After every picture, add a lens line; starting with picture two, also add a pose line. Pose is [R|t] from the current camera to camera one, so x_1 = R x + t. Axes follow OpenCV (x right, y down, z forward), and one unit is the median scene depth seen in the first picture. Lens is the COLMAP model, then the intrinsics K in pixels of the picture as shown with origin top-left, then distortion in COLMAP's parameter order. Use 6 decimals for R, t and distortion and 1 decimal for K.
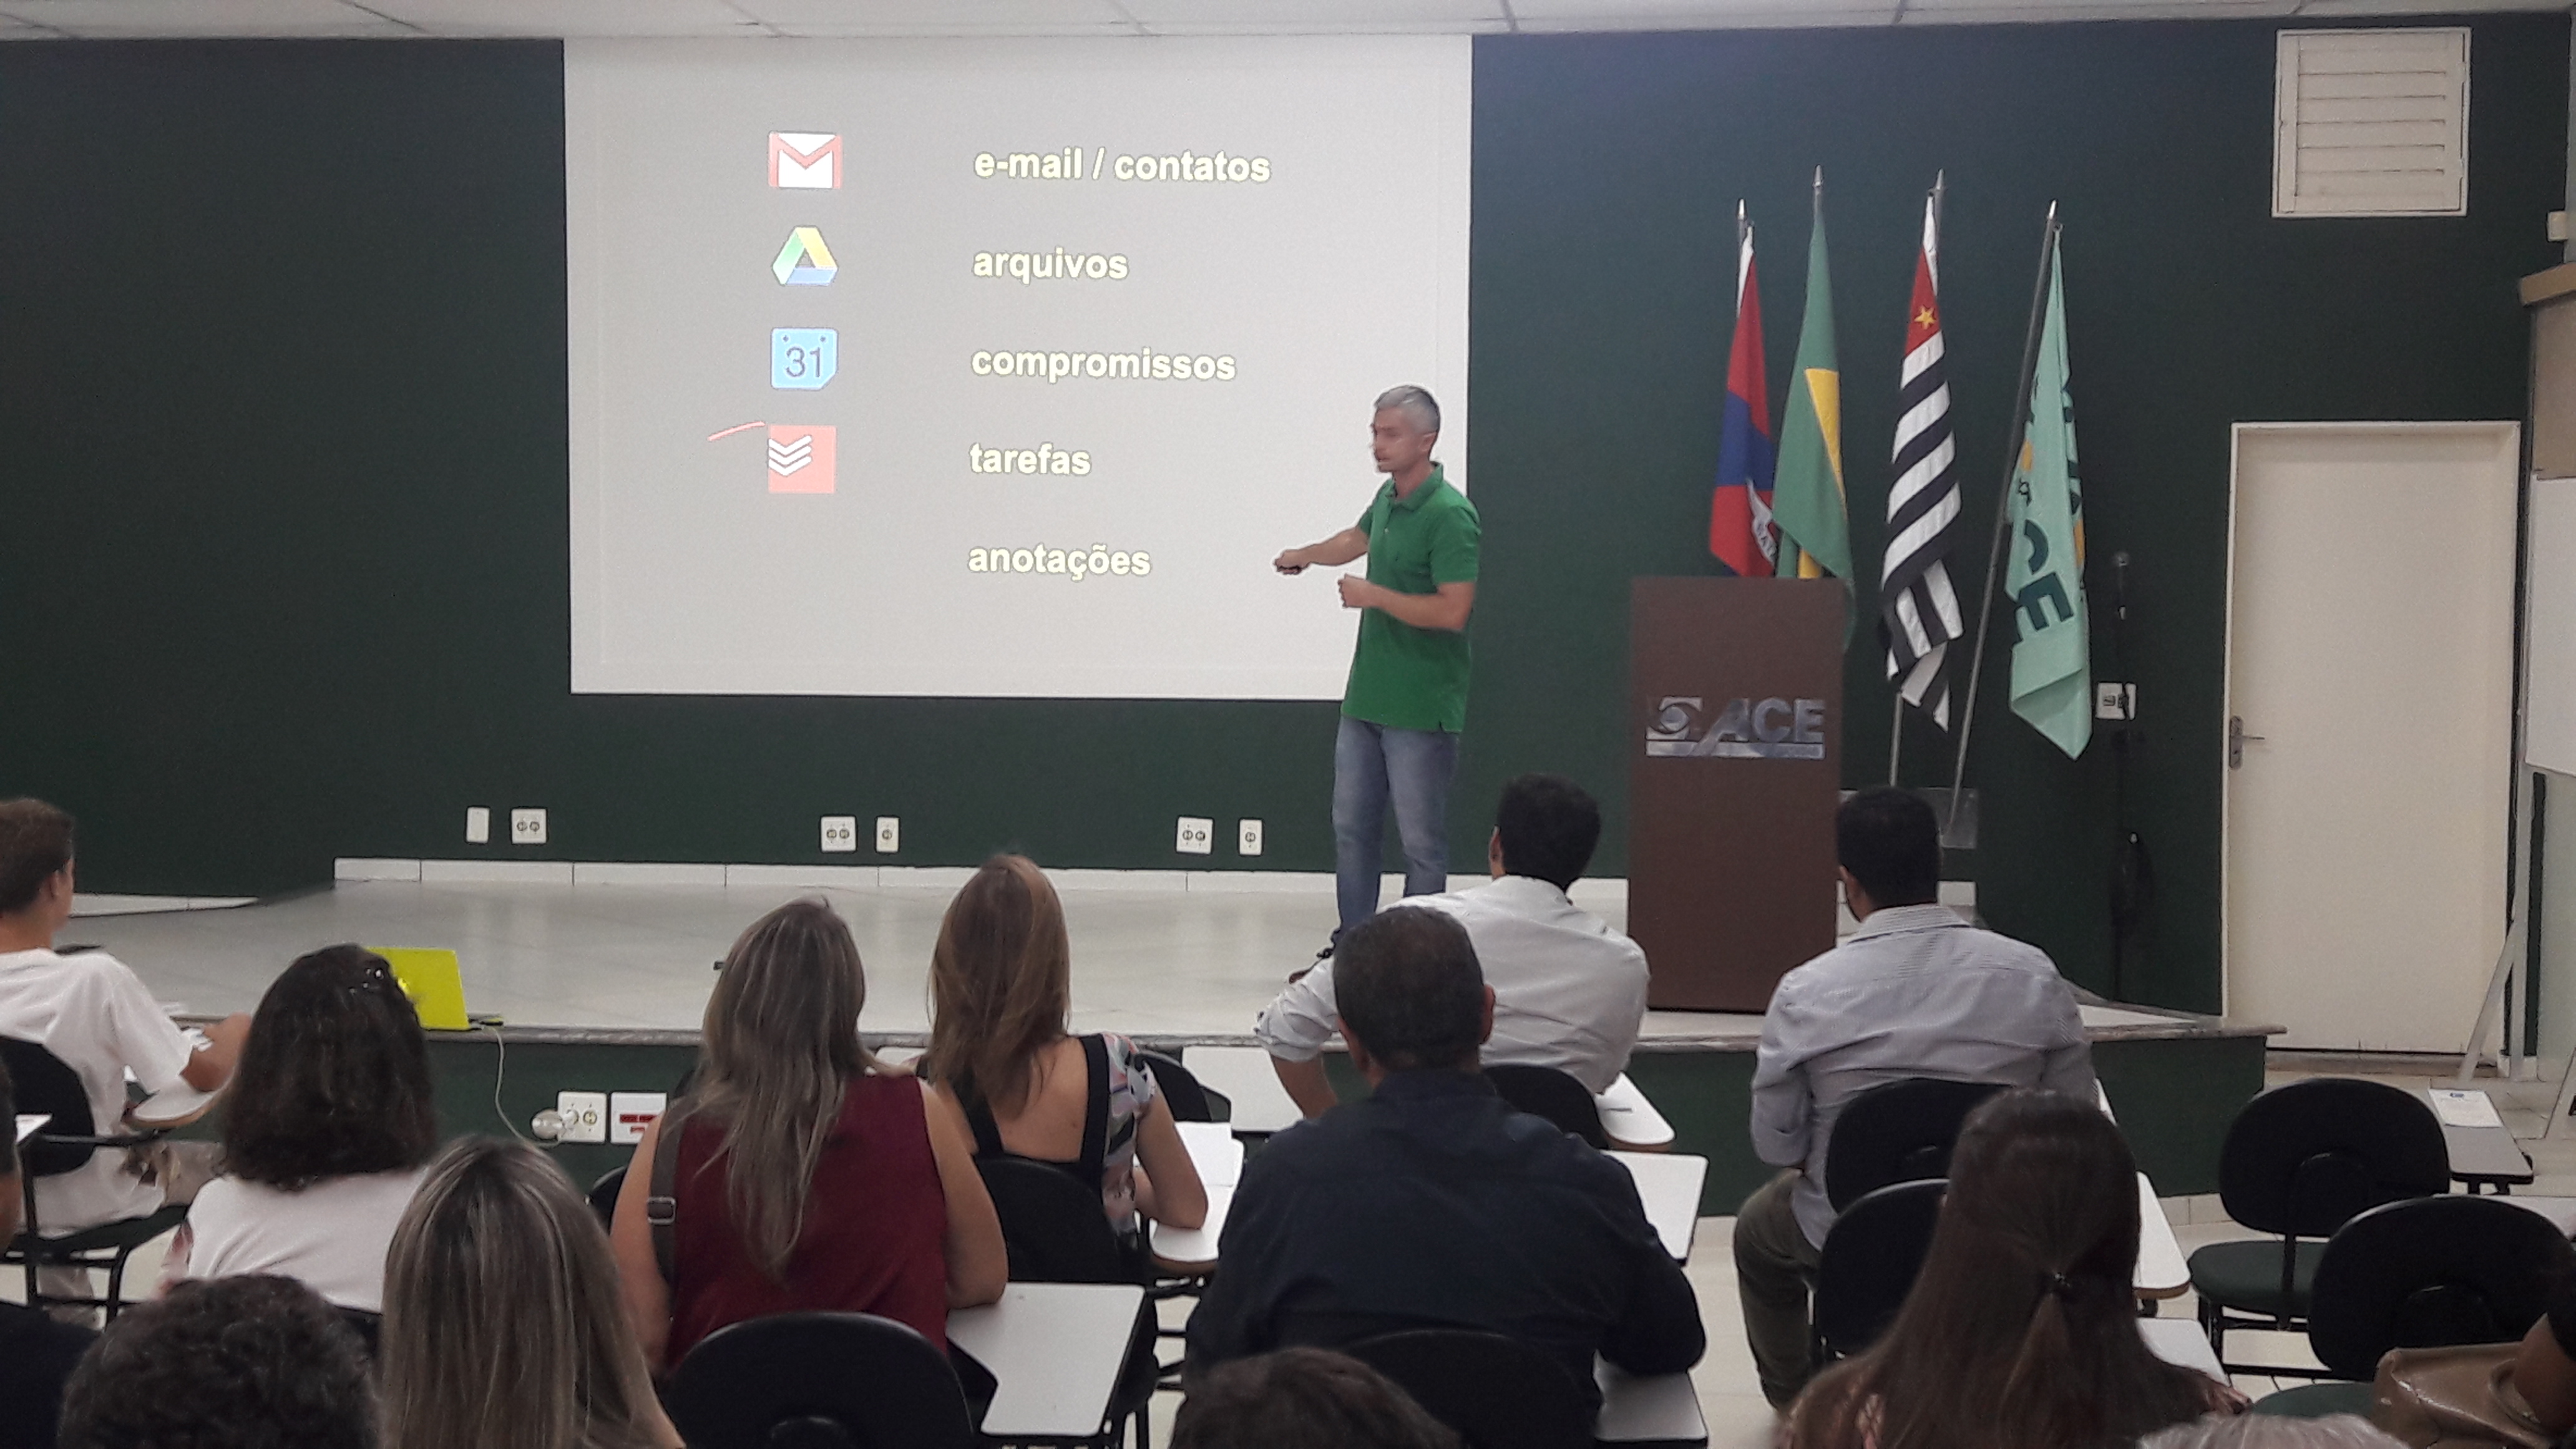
lens RADIAL K [[3635.1, 0, 1299.6], [0, 3635.1, 735.8], [0, 0, 1]] dist [0.154674, 0.000000]
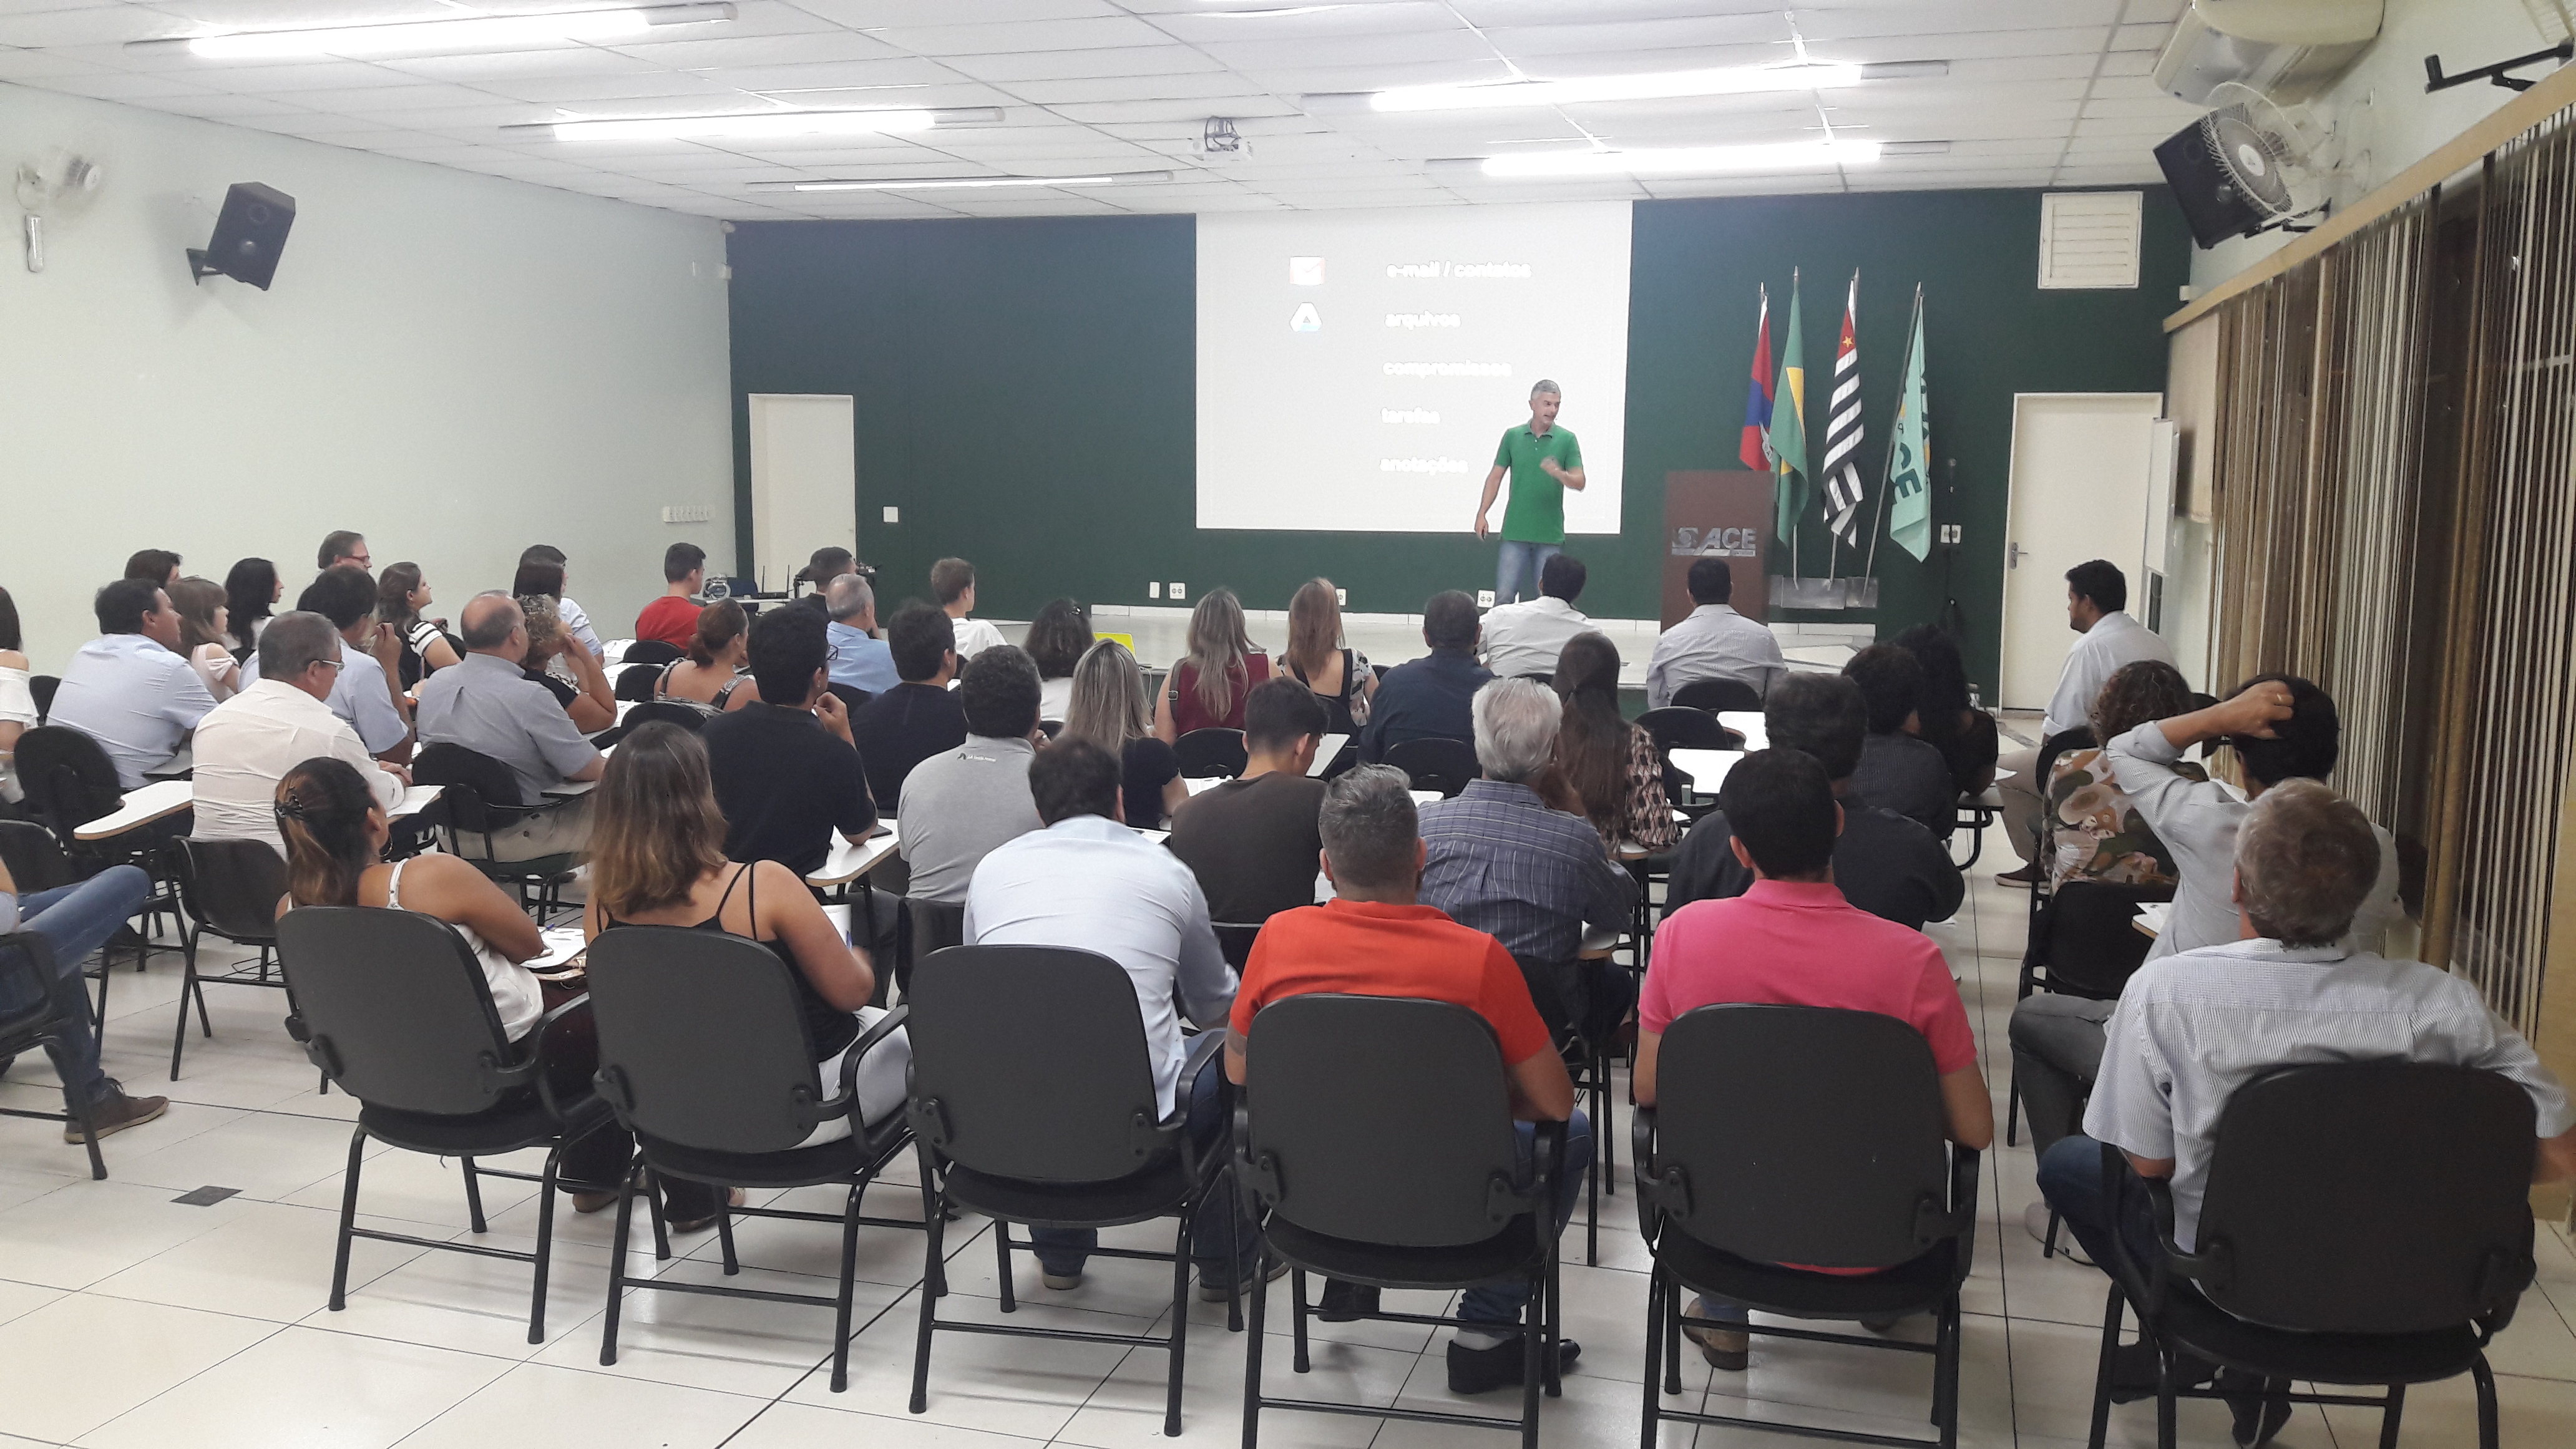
lens RADIAL K [[2095.3, 0, 1202.4], [0, 2095.3, 768.1], [0, 0, 1]] dist [-0.002731, -0.051697]
pose [[0.976215, 0.027537, -0.215050, 0.076895], [-0.007151, 0.995451, 0.095005, 0.012558], [0.216688, -0.091207, 0.971971, -0.216378]]
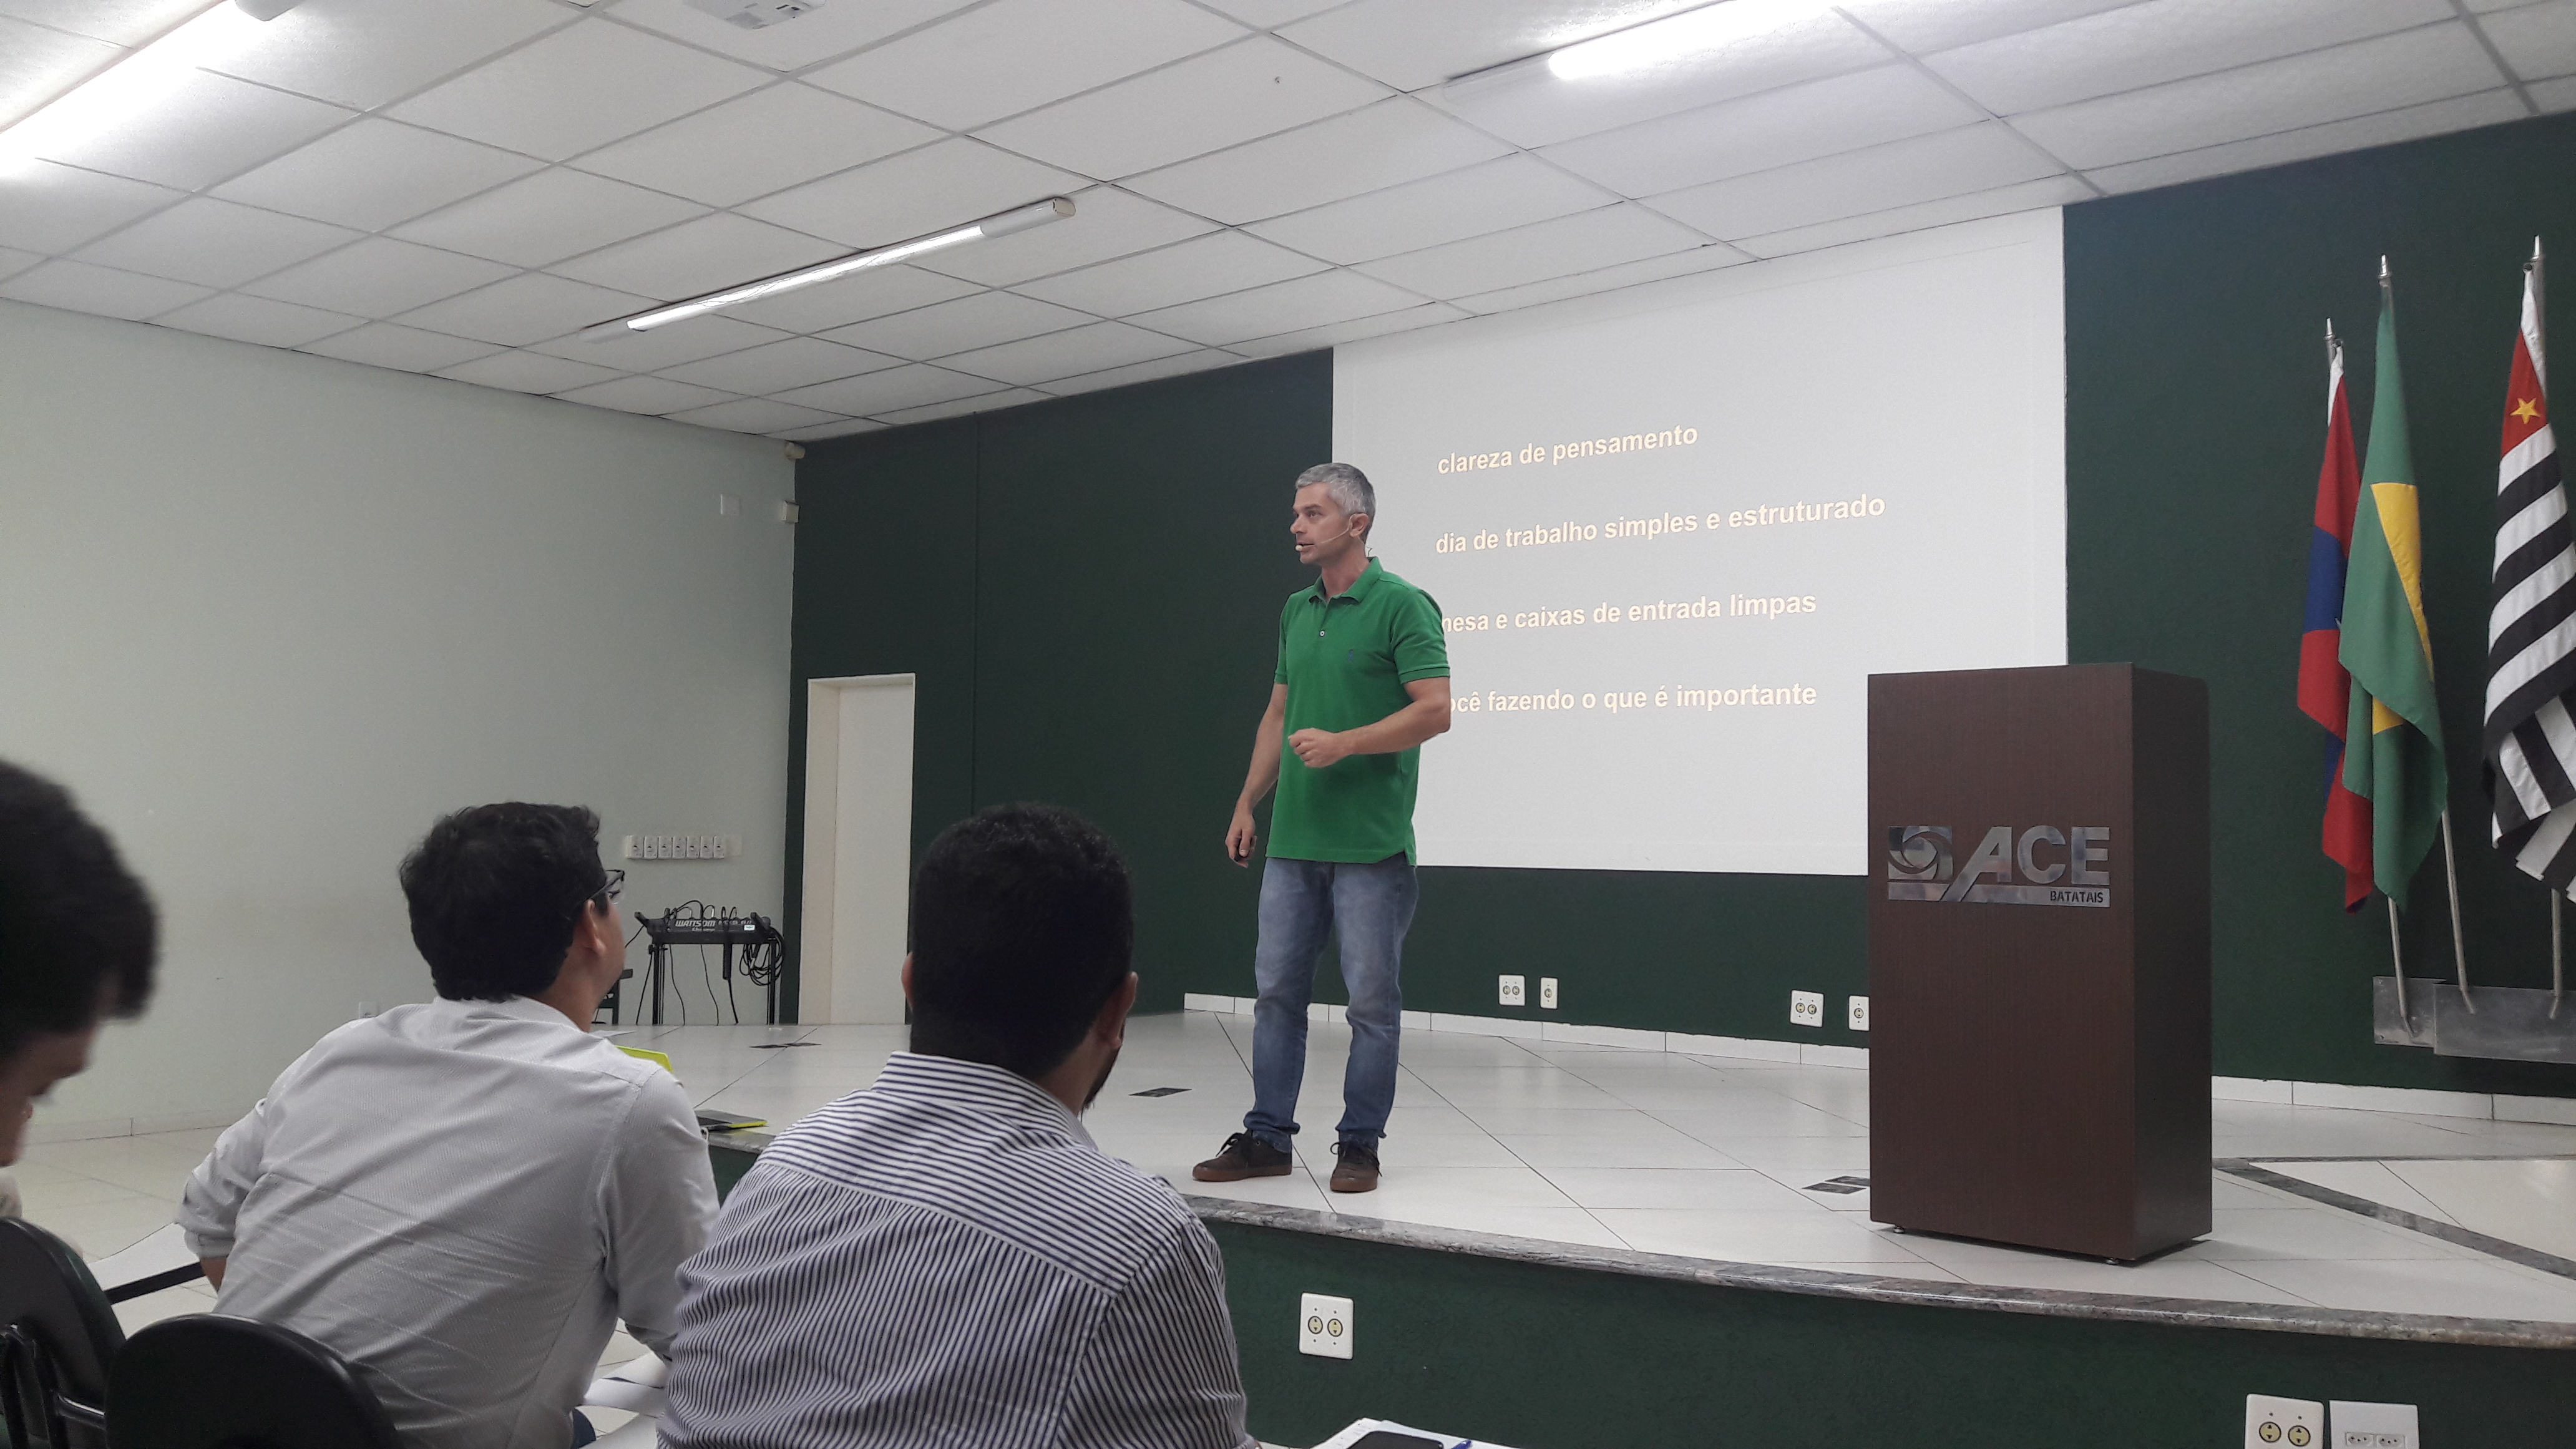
lens RADIAL K [[2095.3, 0, 1183.0], [0, 2095.3, 777.8], [0, 0, 1]] dist [-0.002731, -0.051697]
pose [[0.808835, -0.017757, -0.587768, 0.195450], [-0.035722, 0.996214, -0.079254, 0.016756], [0.586950, 0.085099, 0.805138, 0.441074]]
